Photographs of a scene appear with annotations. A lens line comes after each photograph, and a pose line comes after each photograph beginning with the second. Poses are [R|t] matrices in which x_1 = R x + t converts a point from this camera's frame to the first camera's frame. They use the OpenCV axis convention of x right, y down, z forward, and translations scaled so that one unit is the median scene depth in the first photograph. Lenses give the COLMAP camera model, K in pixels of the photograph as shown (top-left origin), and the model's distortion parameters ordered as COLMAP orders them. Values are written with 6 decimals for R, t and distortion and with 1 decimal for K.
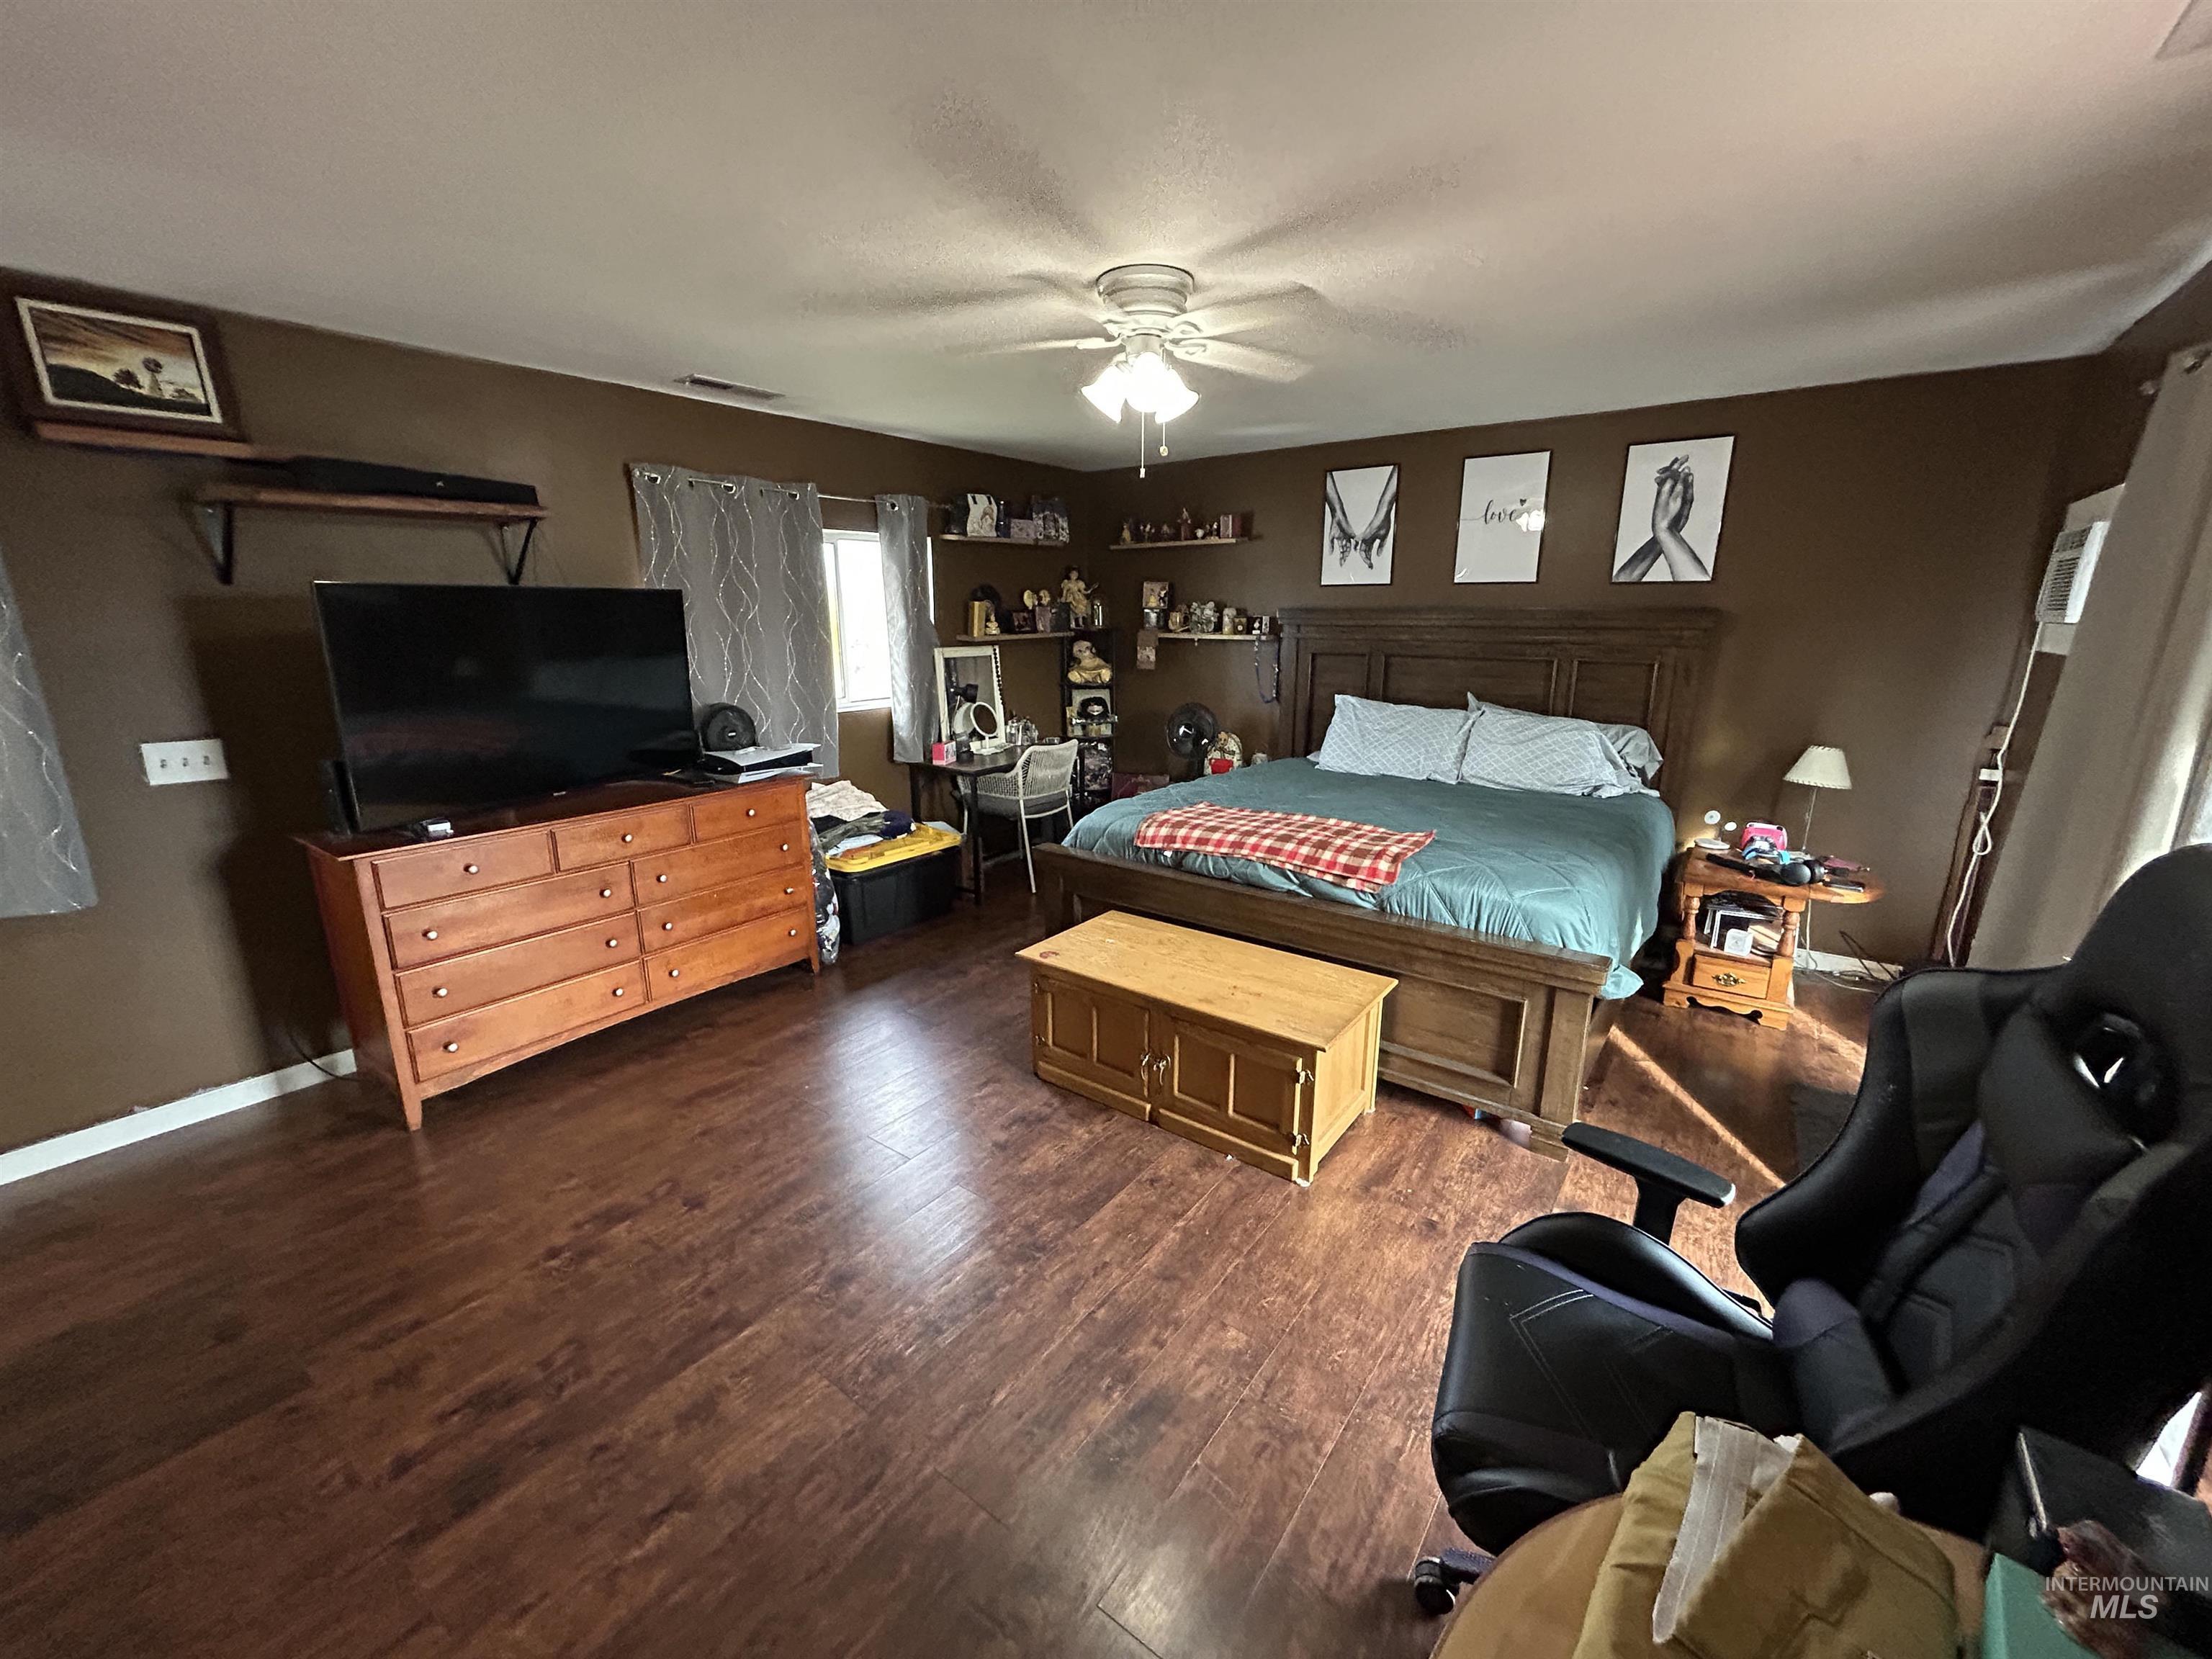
lens RADIAL K [[882.0, 0, 1098.7], [0, 882.0, 819.6], [0, 0, 1]] dist [-0.001062, 0.000915]
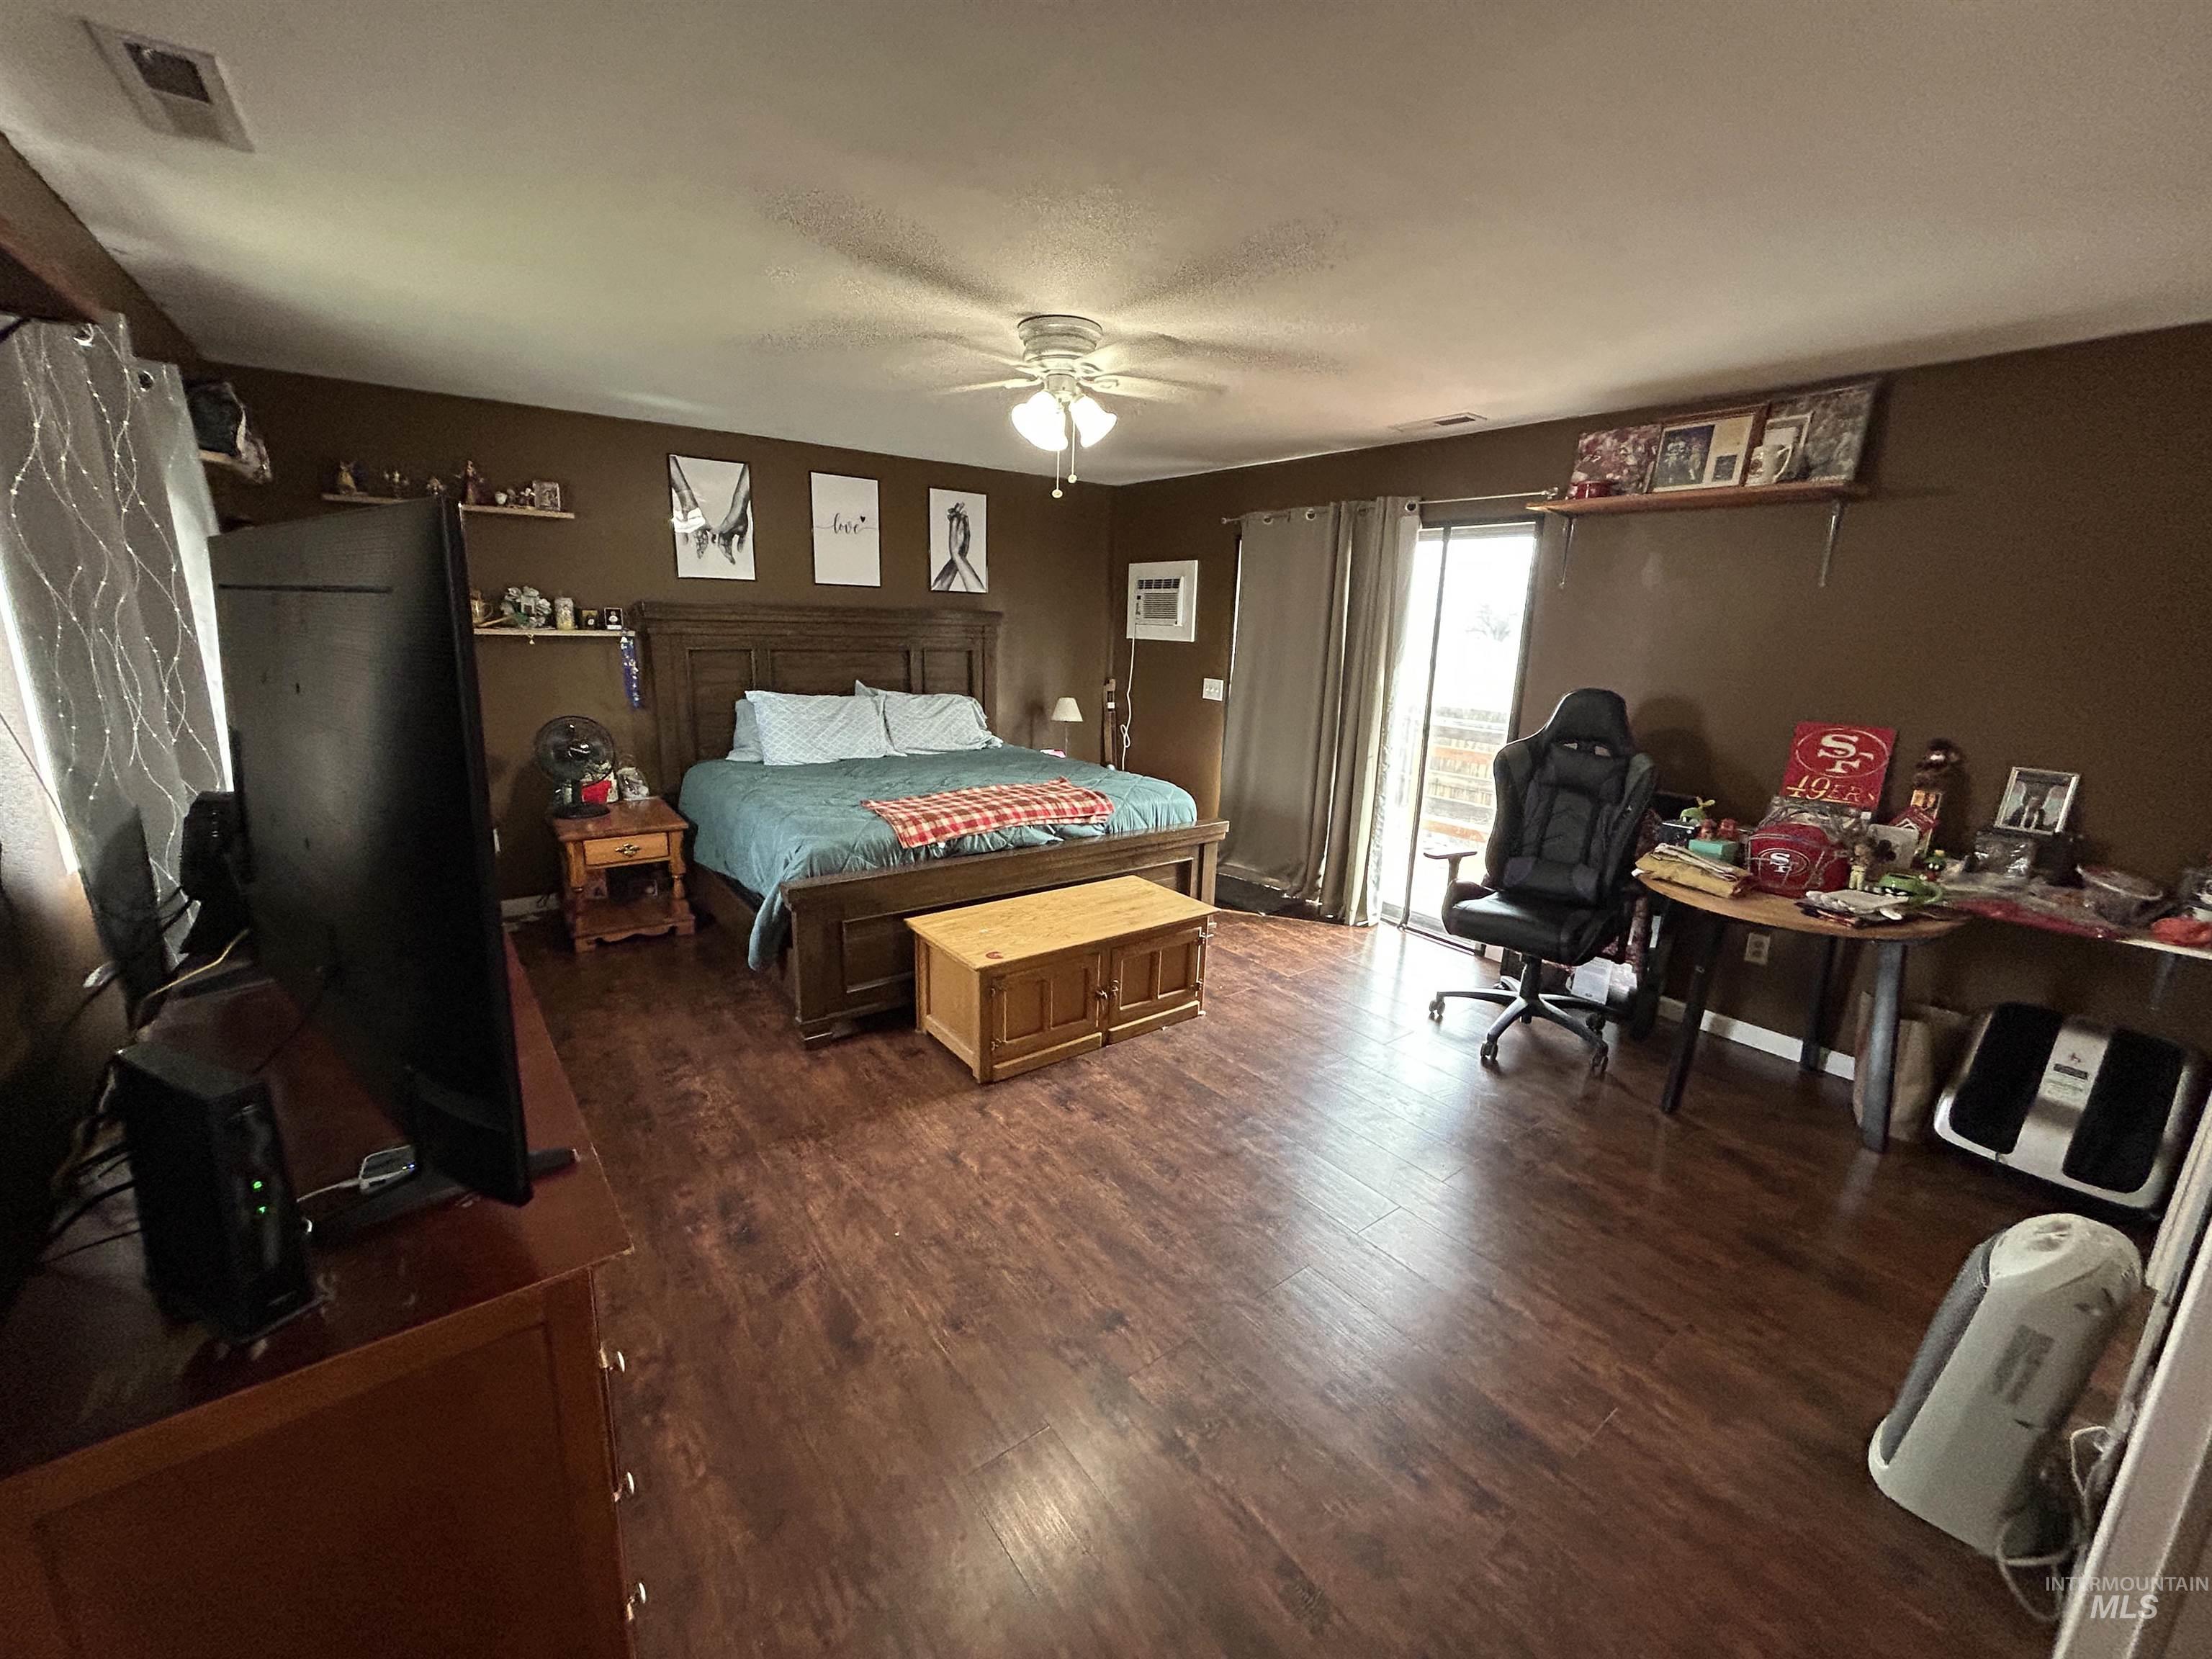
lens RADIAL K [[882.0, 0, 1093.1], [0, 882.0, 831.8], [0, 0, 1]] dist [-0.001062, 0.000915]
pose [[0.284889, -0.218221, 0.933391, -0.705773], [0.194695, 0.966618, 0.166564, -0.097030], [-0.938580, 0.134274, 0.317865, 0.424032]]
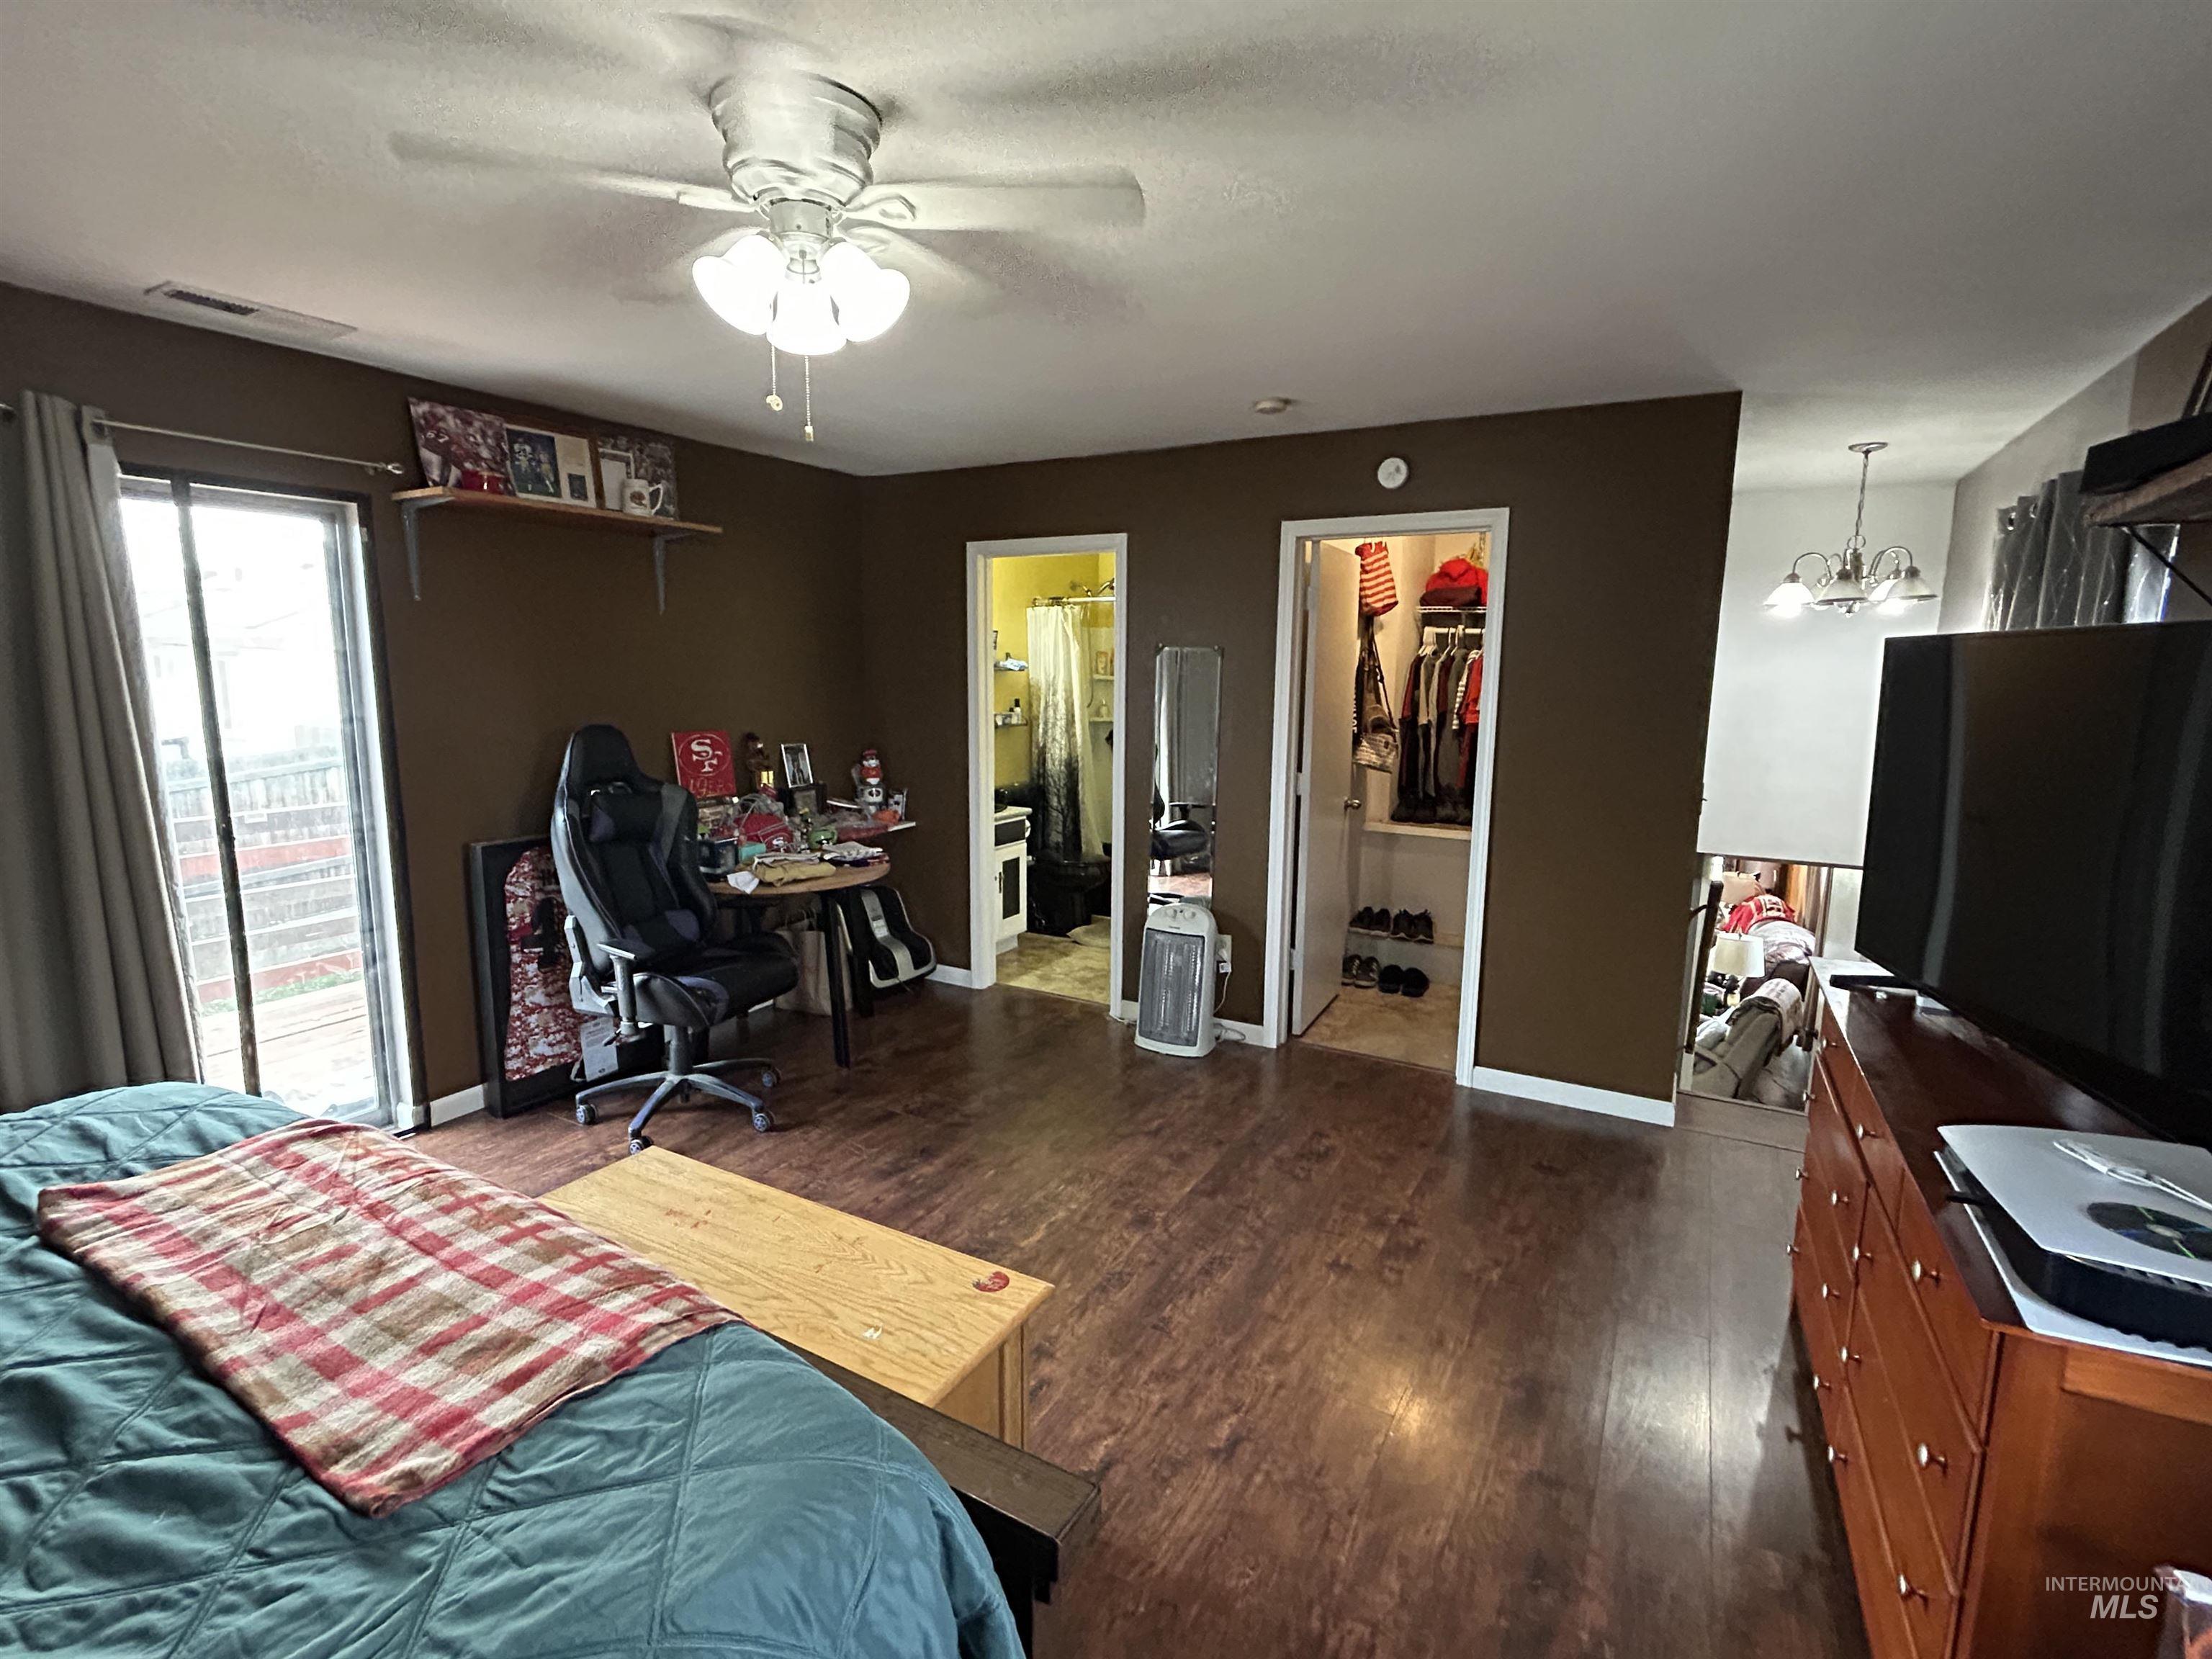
lens RADIAL K [[1067.2, 0, 1104.3], [0, 1067.2, 836.8], [0, 0, 1]] dist [-0.002246, -0.000222]
pose [[-0.991222, 0.010961, -0.131756, -0.031225], [-0.041392, 0.920730, 0.387999, -0.276196], [0.125564, 0.390047, -0.912194, 1.144528]]
